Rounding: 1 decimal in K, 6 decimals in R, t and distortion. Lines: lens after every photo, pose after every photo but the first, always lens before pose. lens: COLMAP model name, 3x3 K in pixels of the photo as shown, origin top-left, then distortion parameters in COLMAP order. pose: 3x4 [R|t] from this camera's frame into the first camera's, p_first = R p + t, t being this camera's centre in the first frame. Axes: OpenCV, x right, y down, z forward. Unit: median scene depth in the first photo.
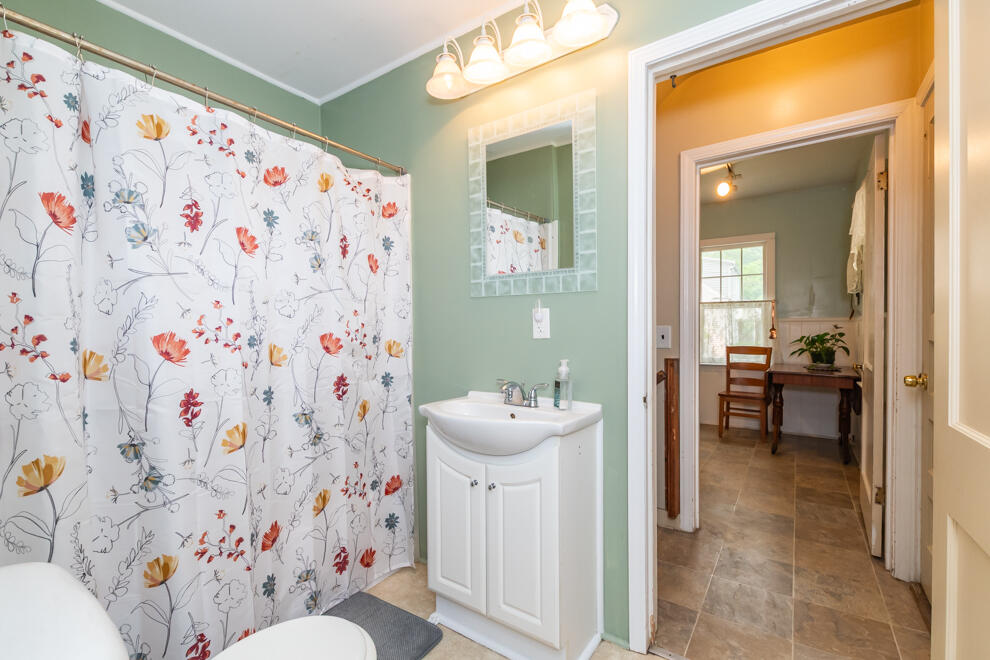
lens RADIAL K [[430.3, 0, 495.0], [0, 430.3, 330.0], [0, 0, 1]] dist [0.001115, 0.000238]
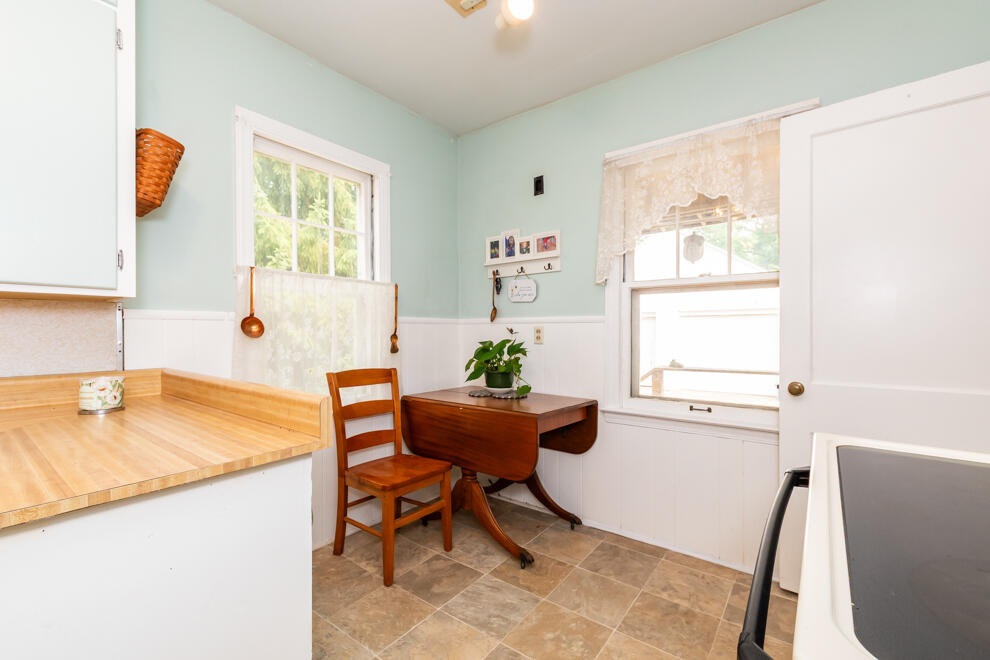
lens RADIAL K [[422.2, 0, 495.0], [0, 422.2, 330.0], [0, 0, 1]] dist [0.000667, -0.000072]
pose [[0.036996, 0.004925, 0.999303, 0.109837], [0.006051, 0.999968, -0.005152, -0.006295], [-0.999297, 0.006238, 0.036965, 0.961081]]
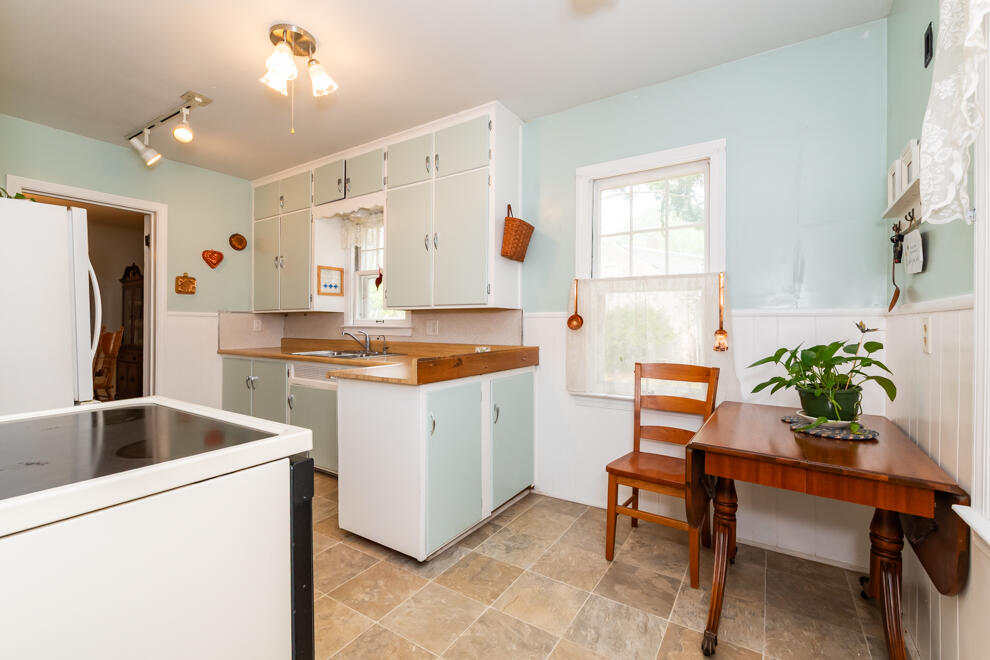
lens RADIAL K [[425.5, 0, 494.2], [0, 425.5, 323.8], [0, 0, 1]] dist [-0.001508, -0.000573]
pose [[0.999244, 0.006698, 0.038307, 0.415322], [-0.006512, 0.999966, -0.004979, -0.006628], [-0.038339, 0.004726, 0.999254, 0.591146]]
